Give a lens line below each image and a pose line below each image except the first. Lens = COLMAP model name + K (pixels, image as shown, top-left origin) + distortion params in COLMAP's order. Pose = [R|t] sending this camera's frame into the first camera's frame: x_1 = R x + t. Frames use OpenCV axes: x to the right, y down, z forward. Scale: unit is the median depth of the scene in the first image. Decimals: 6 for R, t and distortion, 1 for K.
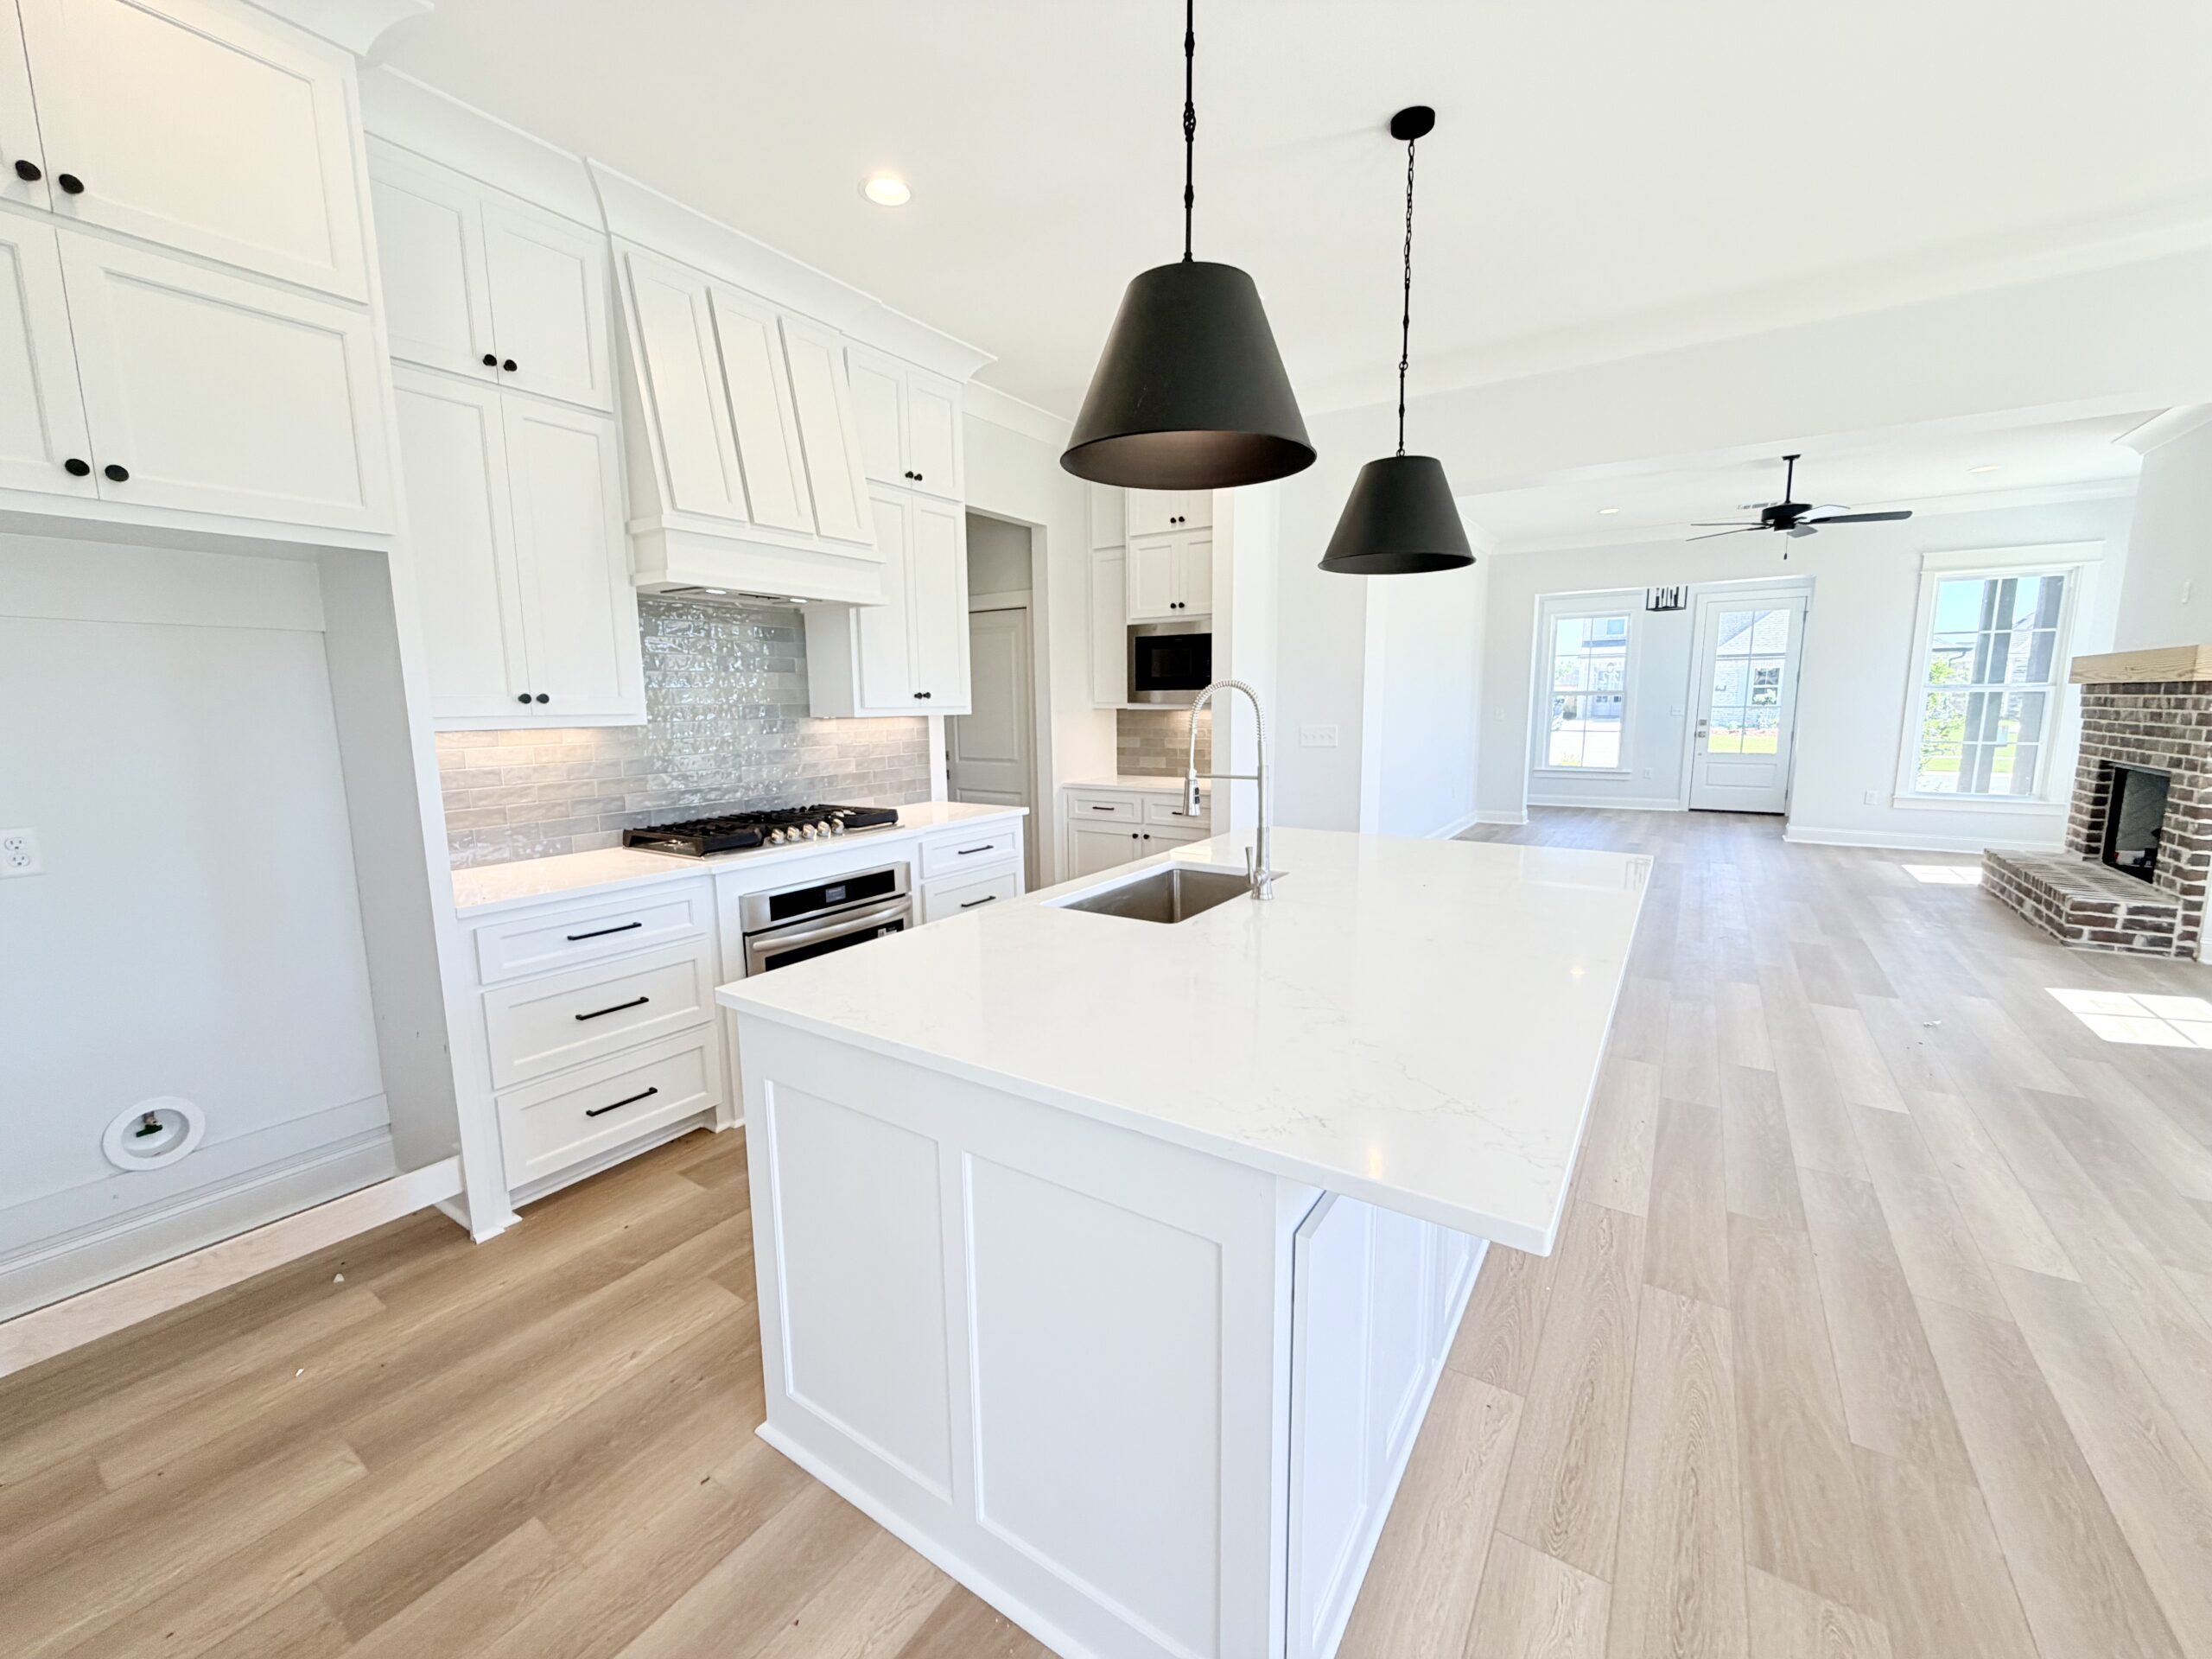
lens RADIAL K [[881.1, 0, 1099.0], [0, 881.1, 826.4], [0, 0, 1]] dist [0.000141, -0.000181]
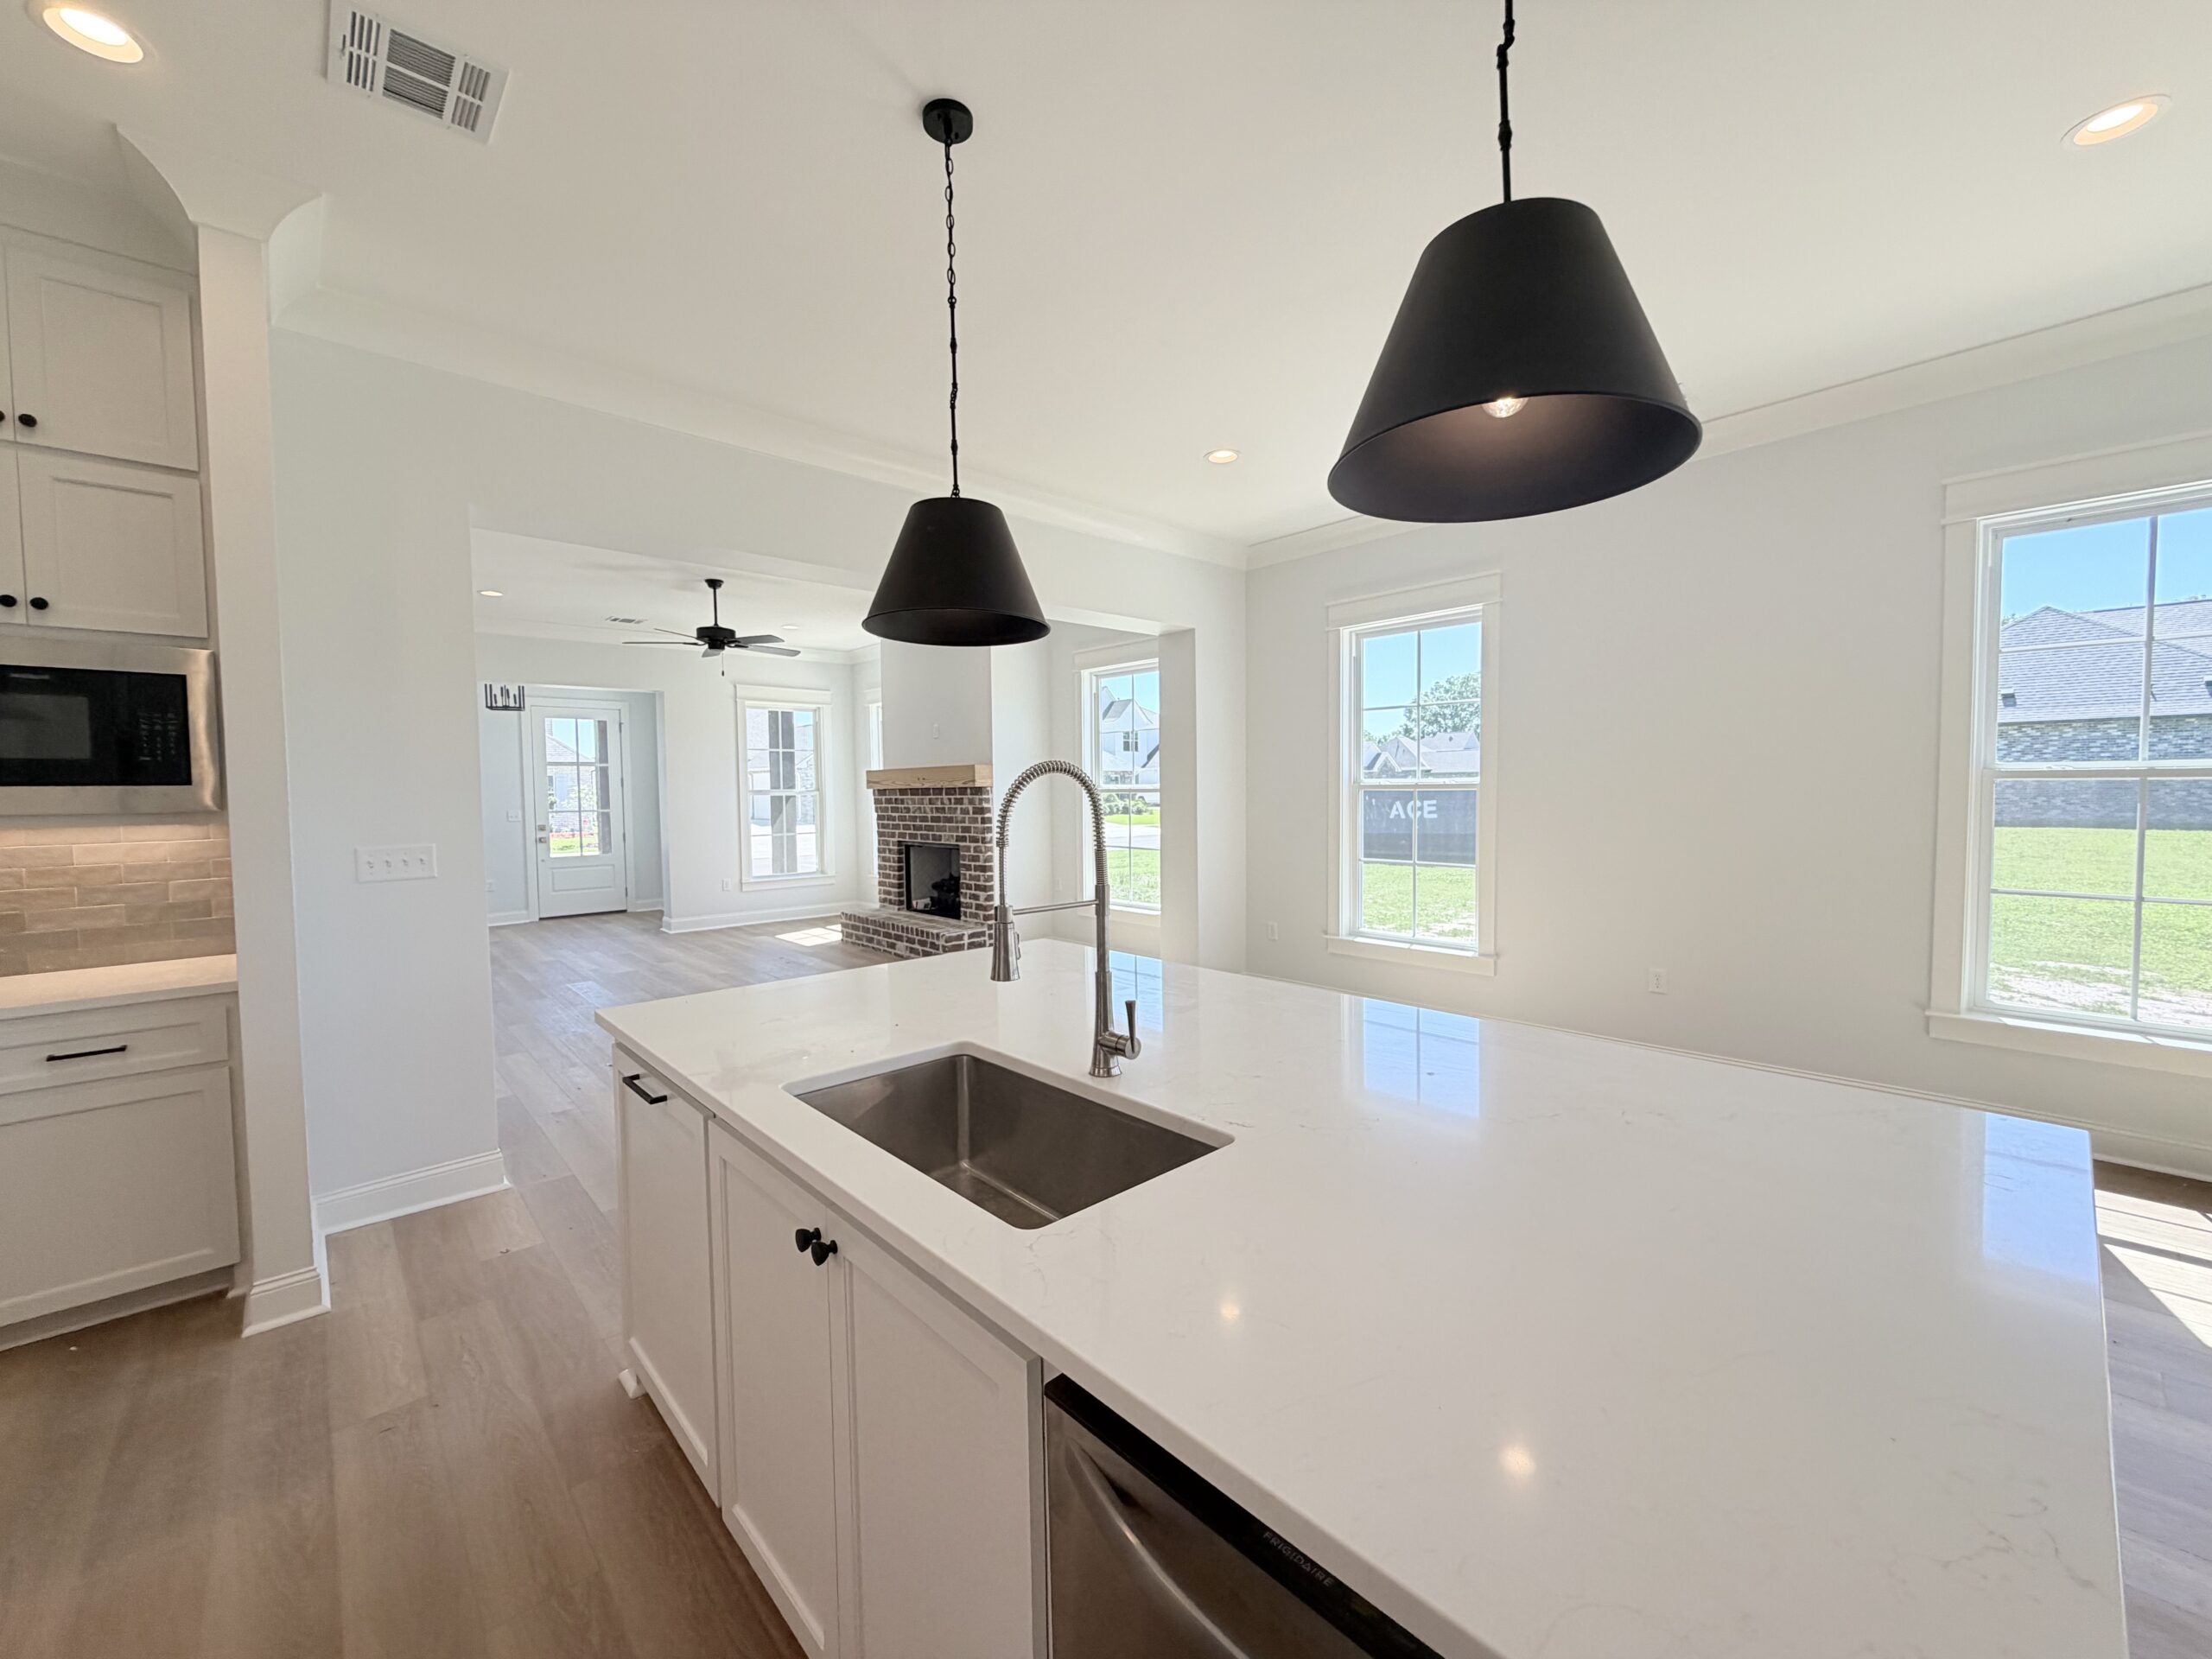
lens RADIAL K [[879.9, 0, 1100.5], [0, 879.9, 827.3], [0, 0, 1]] dist [0.001262, 0.000125]
pose [[0.236798, -0.035038, 0.970927, -0.241405], [0.151344, 0.988480, -0.001240, -0.054674], [-0.959699, 0.147238, 0.239373, 0.400248]]
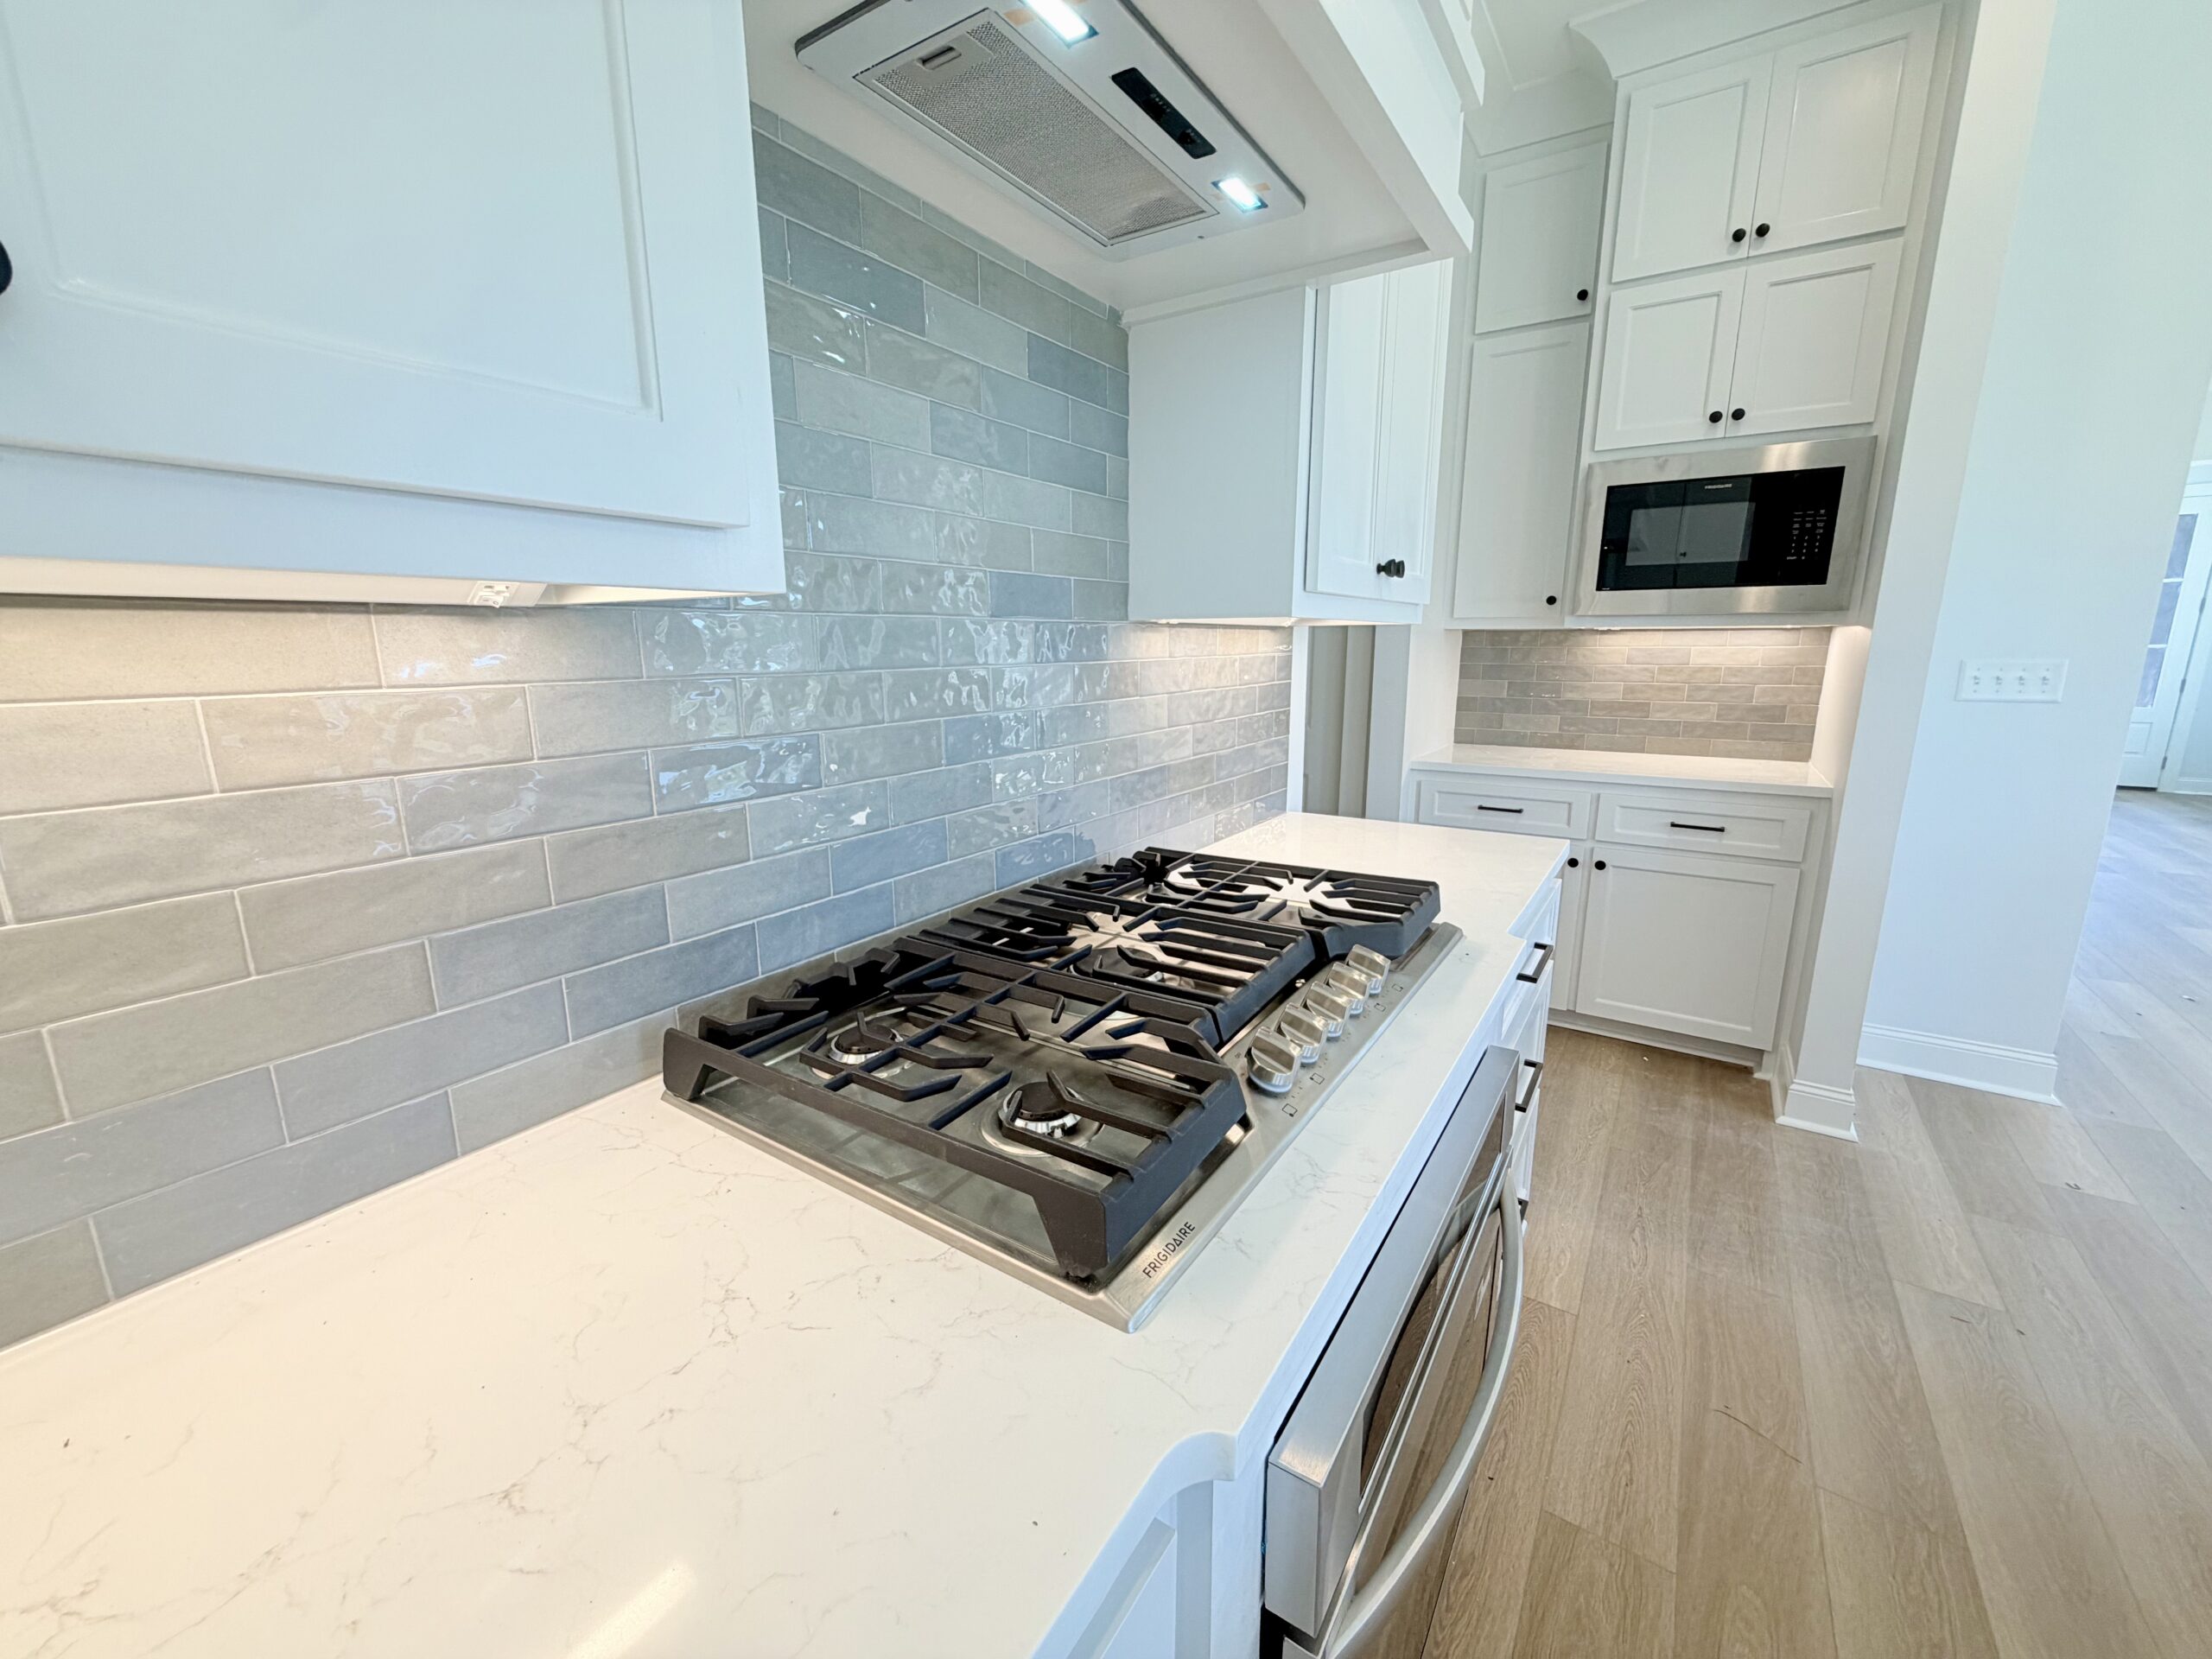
lens RADIAL K [[881.1, 0, 1099.0], [0, 881.1, 826.4], [0, 0, 1]] dist [0.000141, -0.000181]
pose [[0.999981, 0.005924, -0.001466, -0.285676], [-0.005822, 0.998095, 0.061424, -0.048918], [0.001827, -0.061415, 0.998111, 0.516719]]
